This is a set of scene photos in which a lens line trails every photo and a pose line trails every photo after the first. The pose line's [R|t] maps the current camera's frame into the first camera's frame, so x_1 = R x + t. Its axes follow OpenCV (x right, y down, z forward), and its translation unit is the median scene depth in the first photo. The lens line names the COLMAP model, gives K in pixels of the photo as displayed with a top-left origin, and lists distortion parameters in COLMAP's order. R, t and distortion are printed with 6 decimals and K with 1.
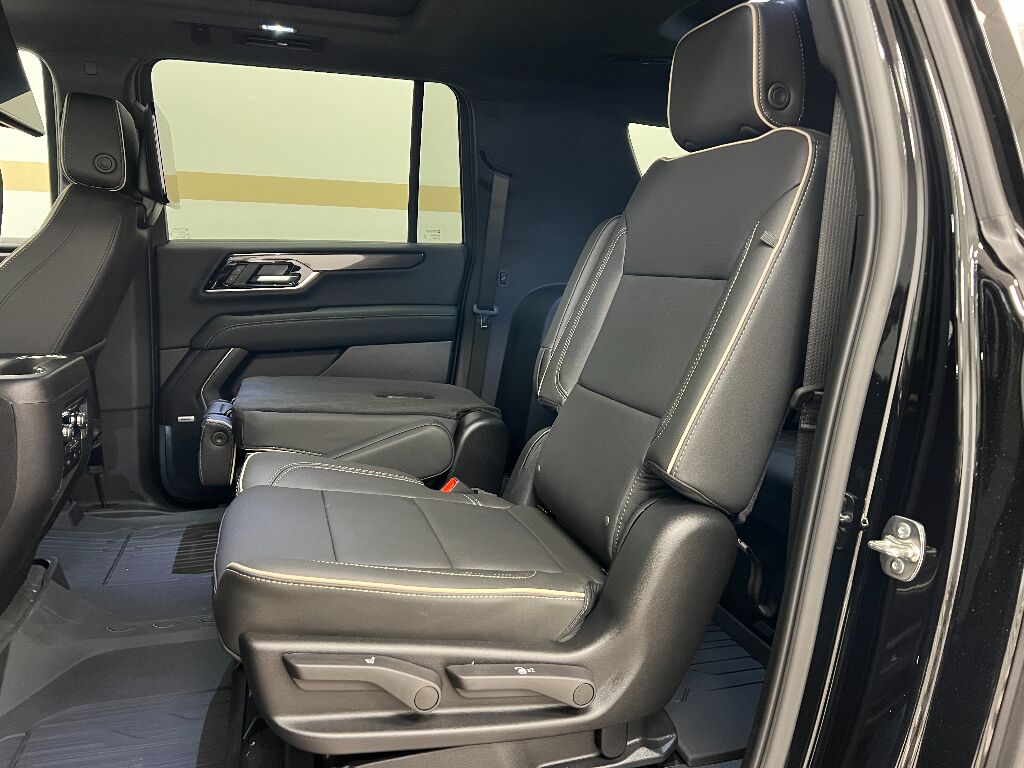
lens RADIAL K [[761.9, 0, 511.7], [0, 761.9, 387.6], [0, 0, 1]] dist [0.059749, -0.069738]
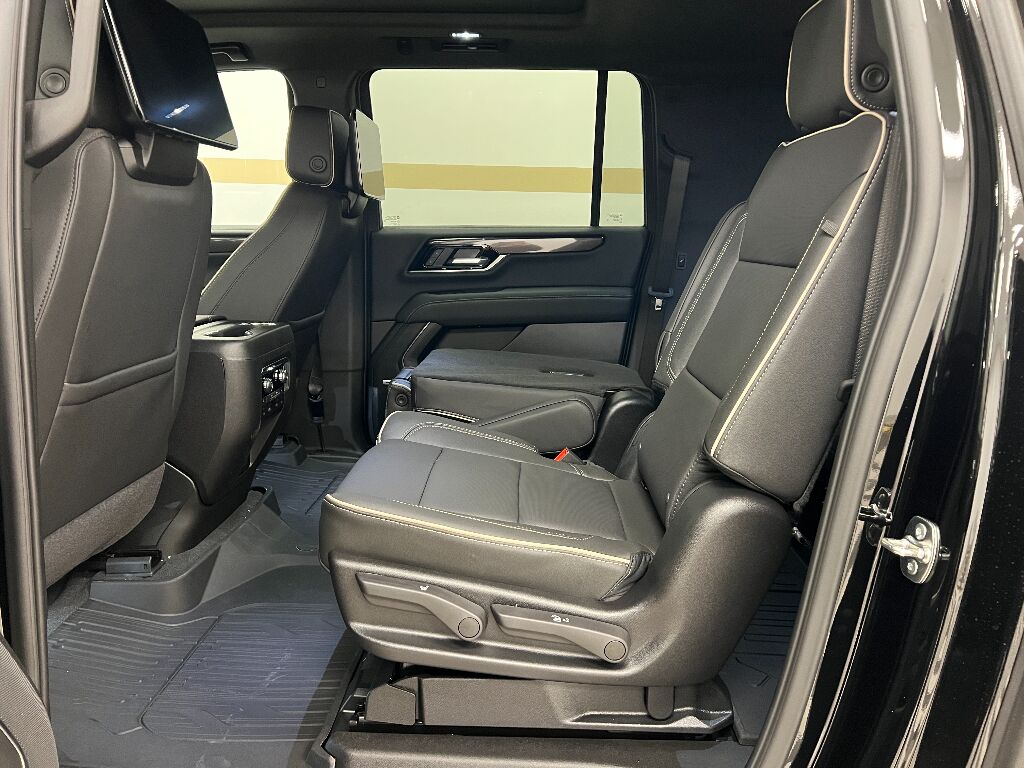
lens RADIAL K [[760.8, 0, 512.0], [0, 760.8, 384.0], [0, 0, 1]] dist [0.066869, -0.087185]
pose [[0.947130, 0.058178, -0.315532, 0.189458], [-0.051152, 0.998225, 0.030511, -0.002006], [0.316747, -0.012758, 0.948424, -0.048591]]
